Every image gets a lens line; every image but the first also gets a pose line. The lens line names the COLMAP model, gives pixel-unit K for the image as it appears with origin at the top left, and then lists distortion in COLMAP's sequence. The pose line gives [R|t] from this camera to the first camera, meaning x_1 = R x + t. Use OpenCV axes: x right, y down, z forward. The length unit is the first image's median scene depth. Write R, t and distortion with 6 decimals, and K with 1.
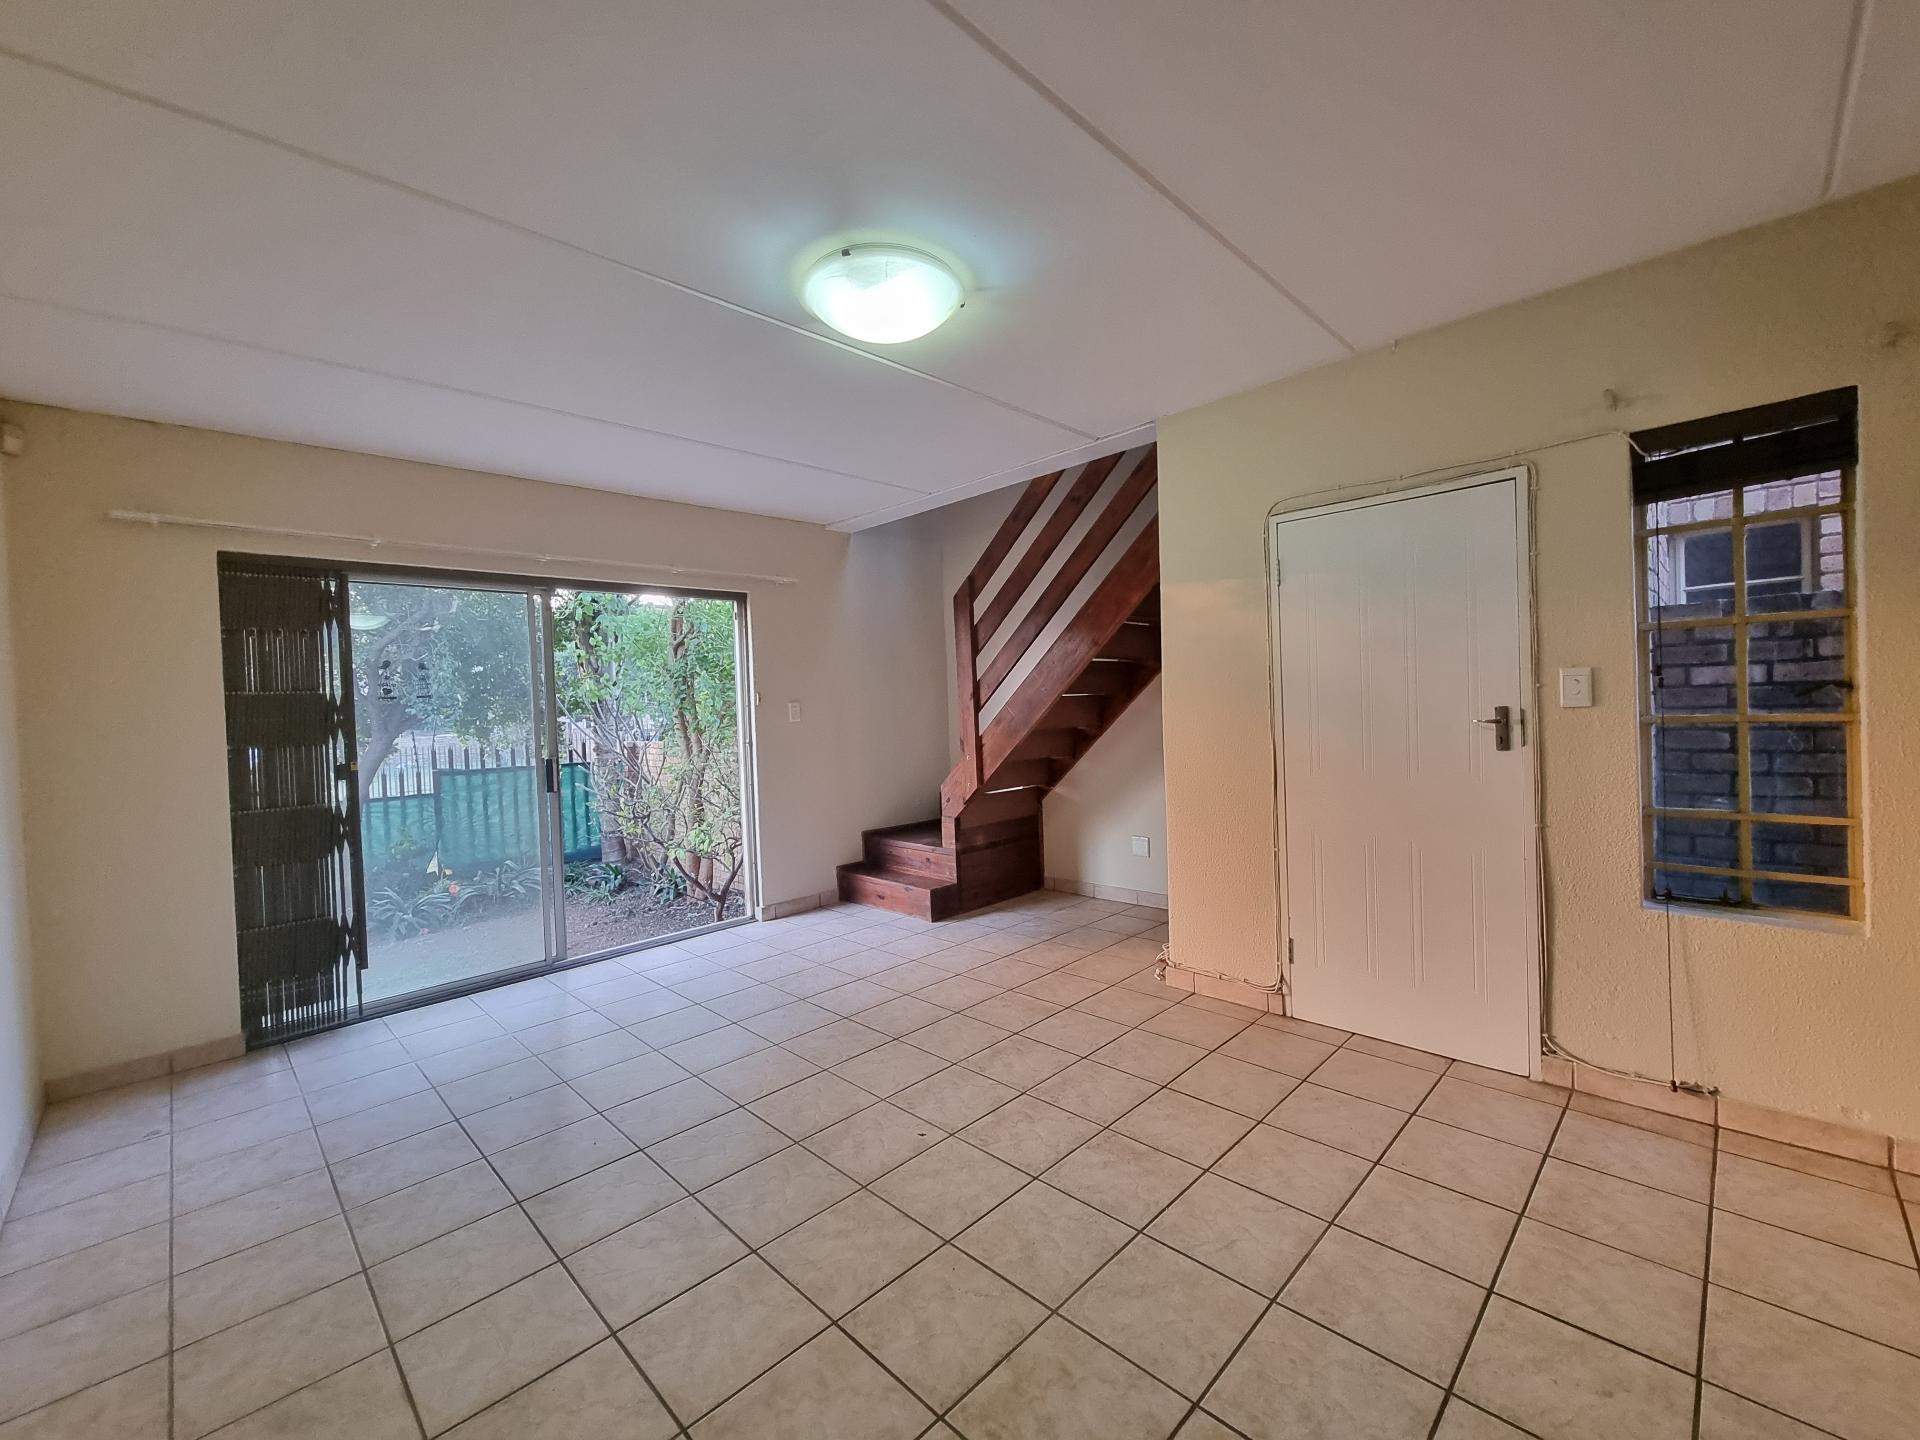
lens RADIAL K [[781.2, 0, 986.3], [0, 781.2, 726.8], [0, 0, 1]] dist [-0.007018, -0.000418]
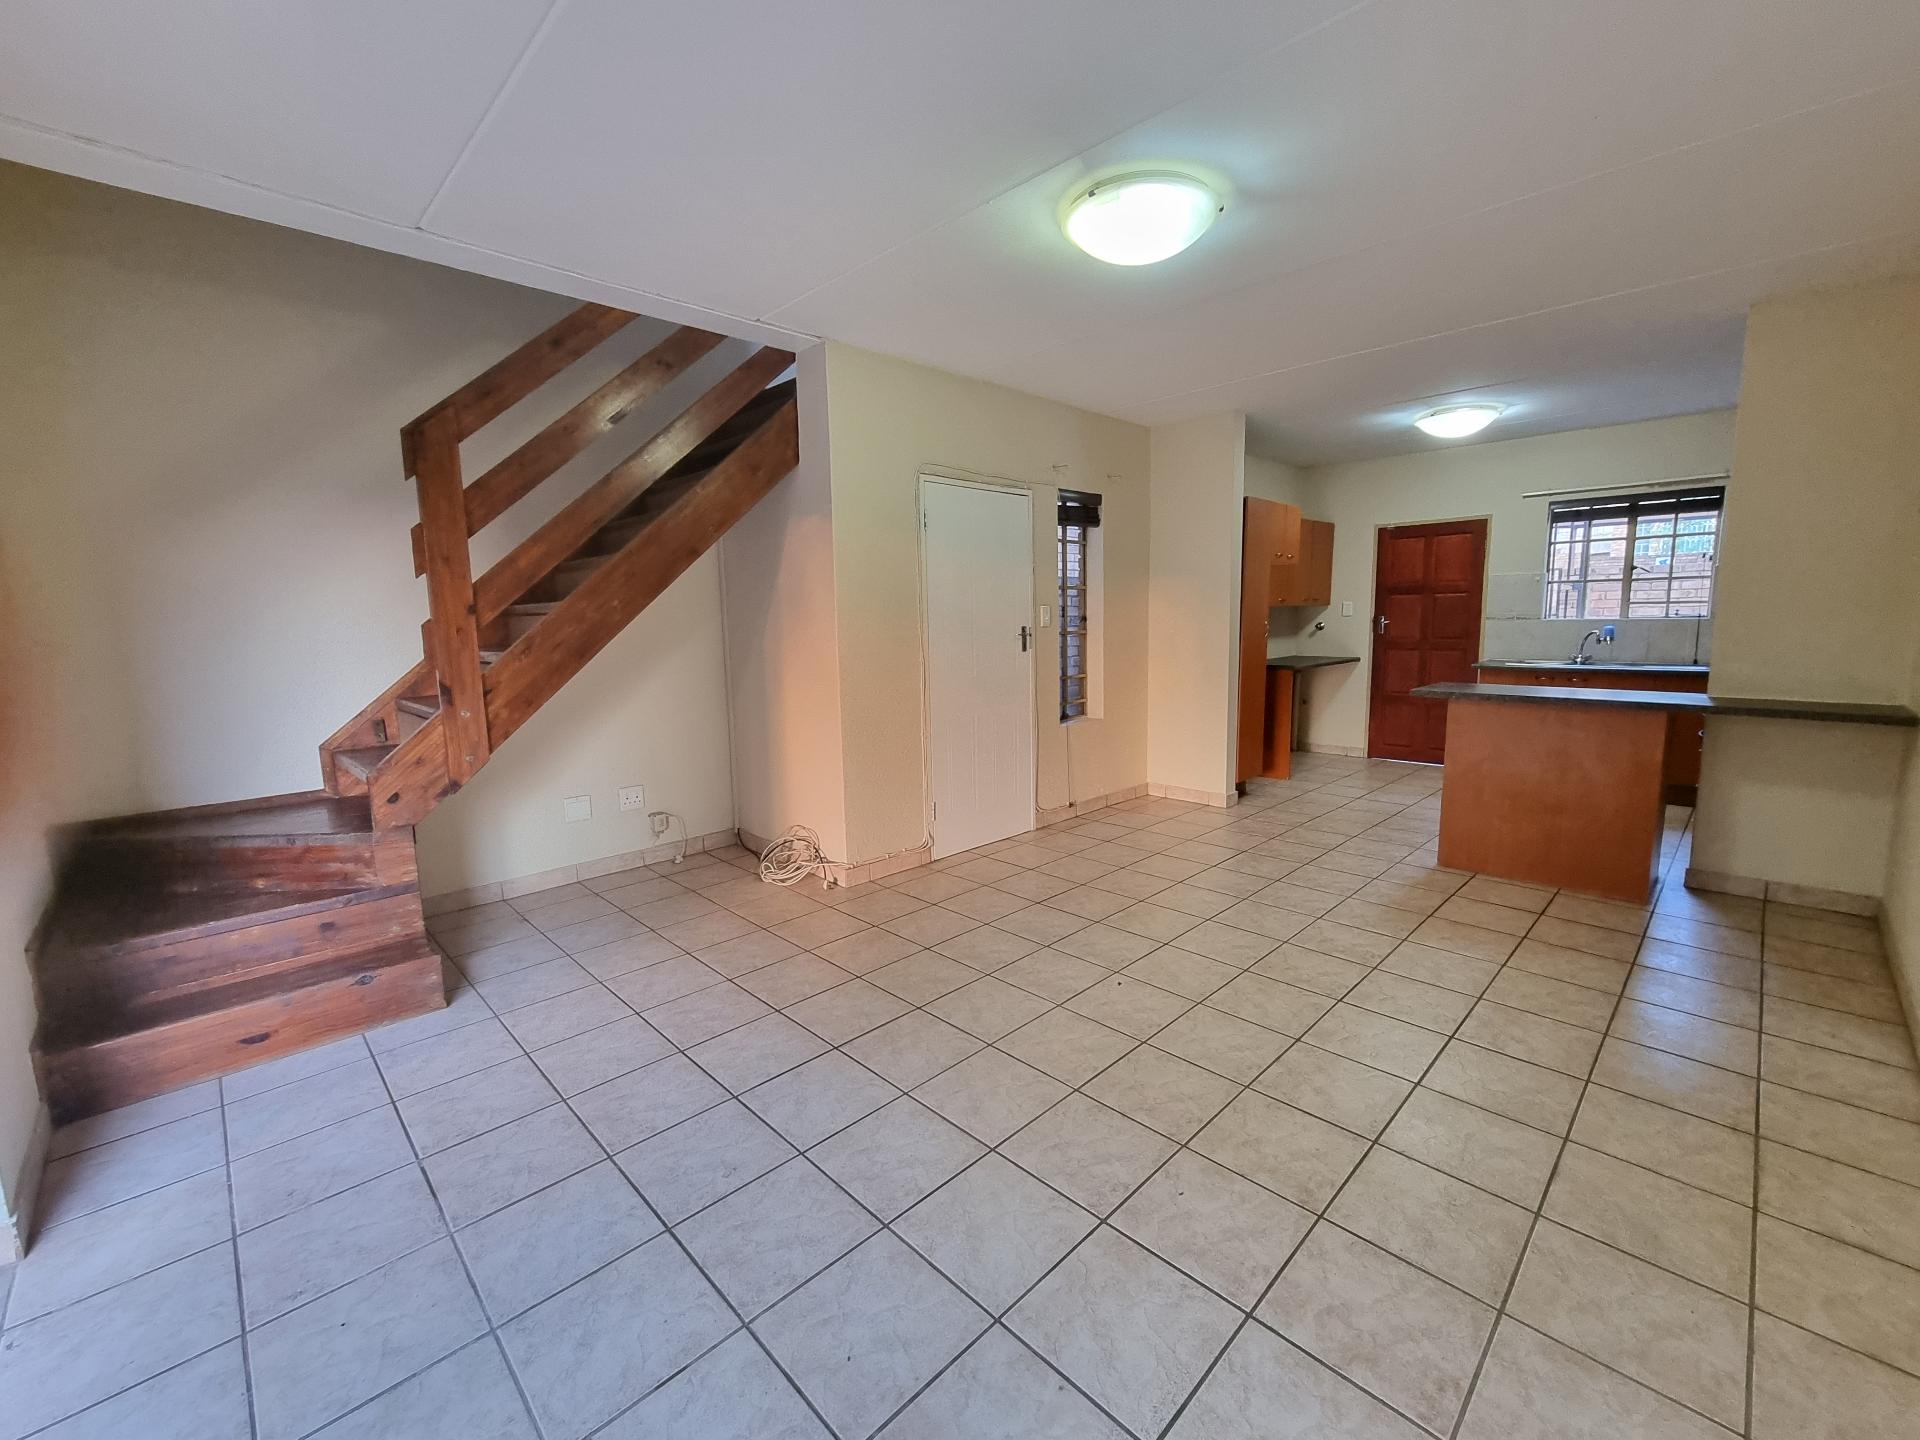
lens RADIAL K [[784.4, 0, 977.4], [0, 784.4, 722.5], [0, 0, 1]] dist [0.002185, -0.000643]
pose [[0.015718, -0.100003, 0.994863, -0.867978], [0.046809, 0.993969, 0.099173, 0.007517], [-0.998780, 0.045010, 0.020304, 0.838718]]
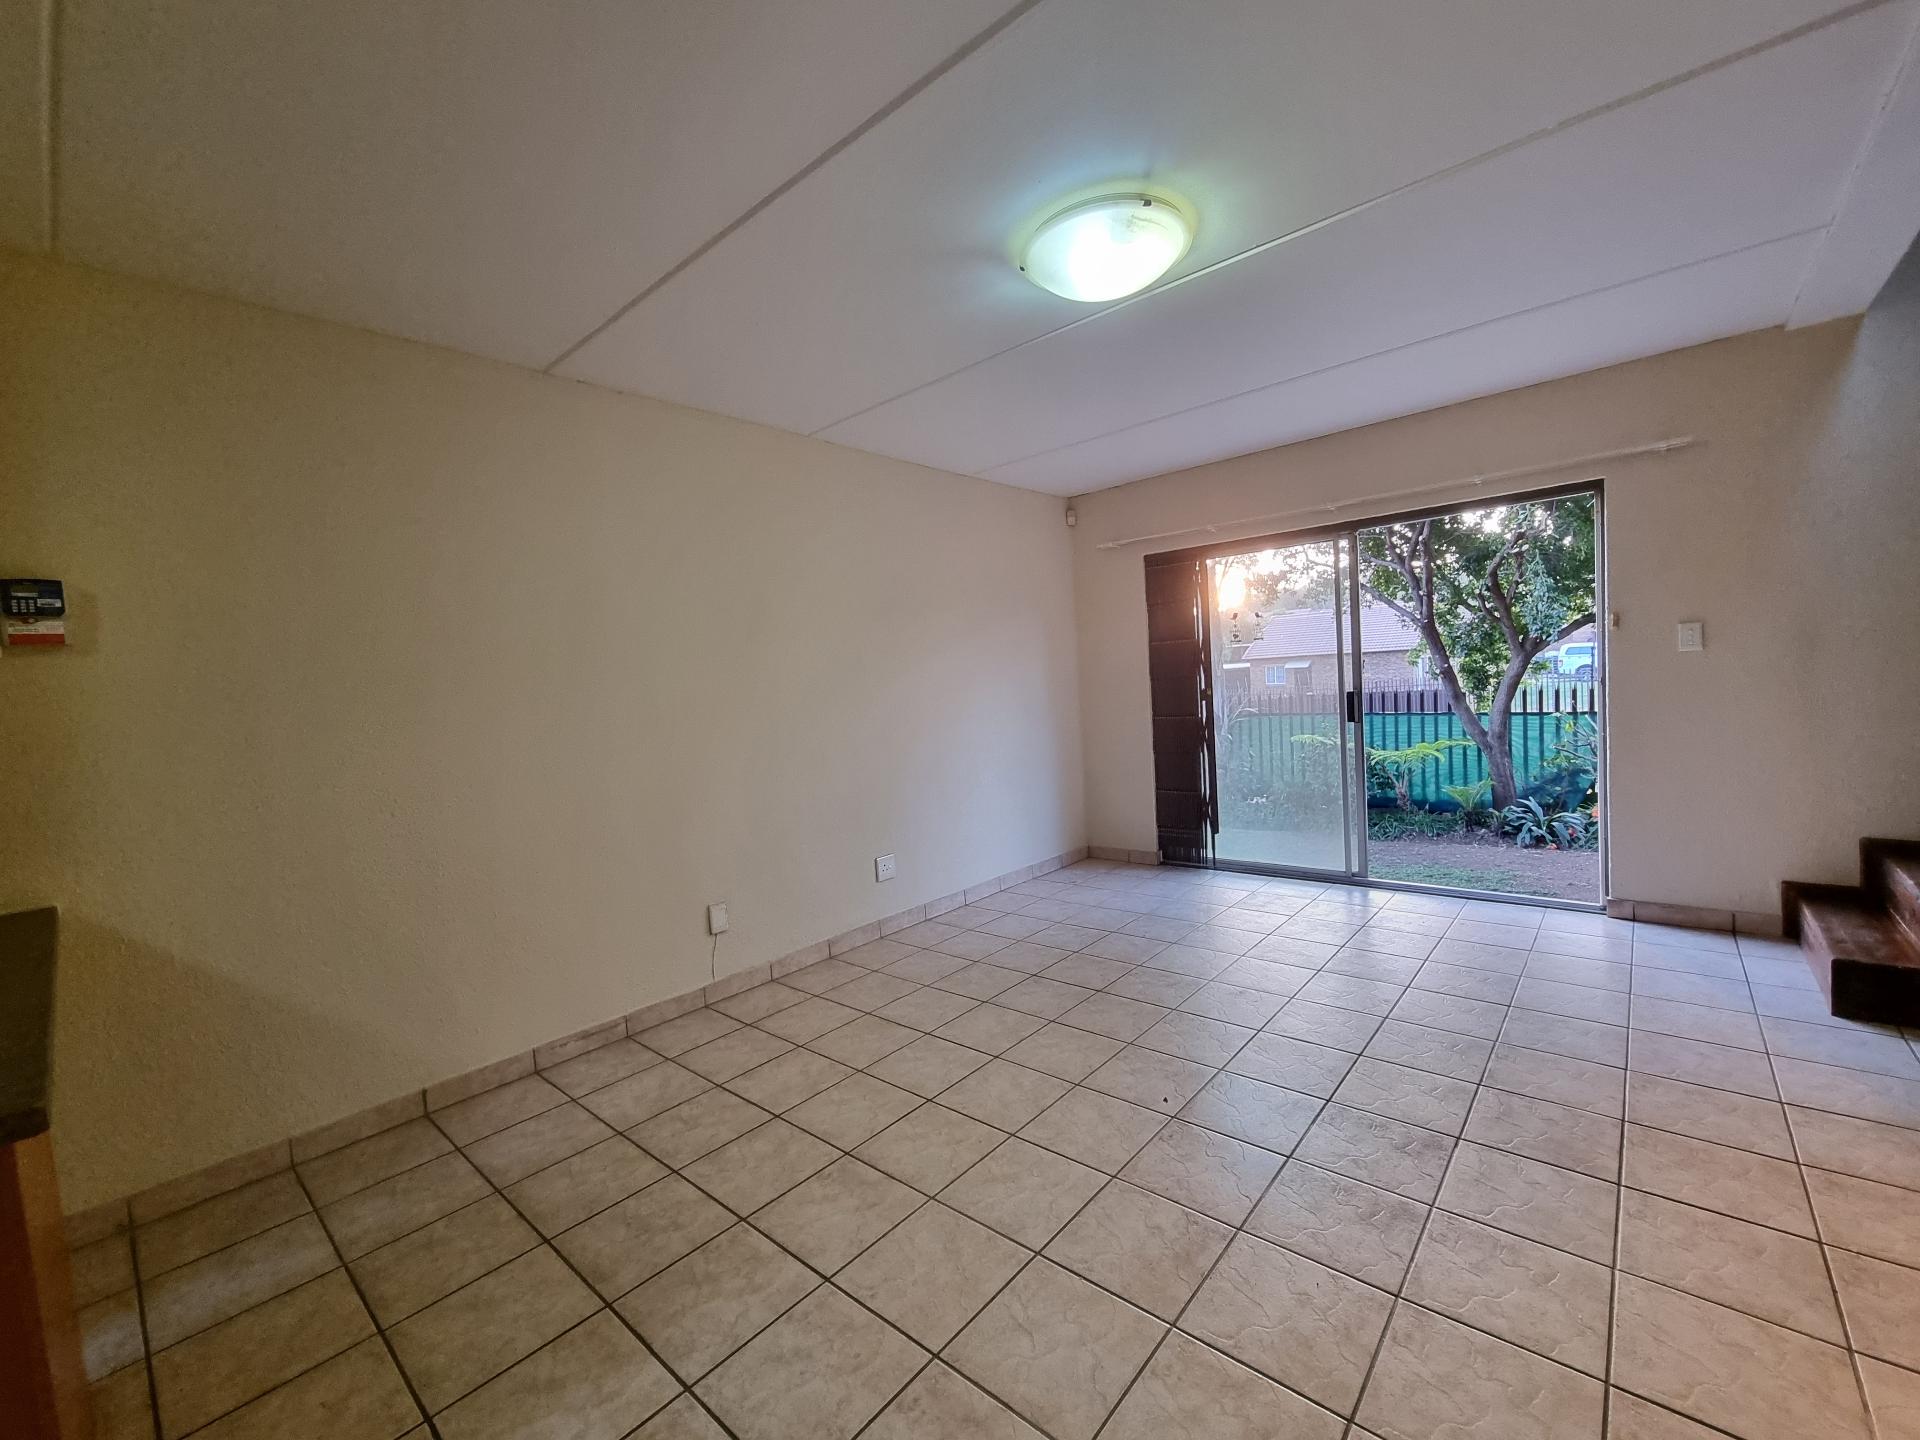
lens RADIAL K [[784.4, 0, 977.4], [0, 784.4, 722.5], [0, 0, 1]] dist [0.002185, -0.000643]
pose [[0.063529, 0.091169, -0.993807, 0.611089], [0.028433, 0.995249, 0.093119, -0.039869], [0.997575, -0.034172, 0.060635, 0.512395]]
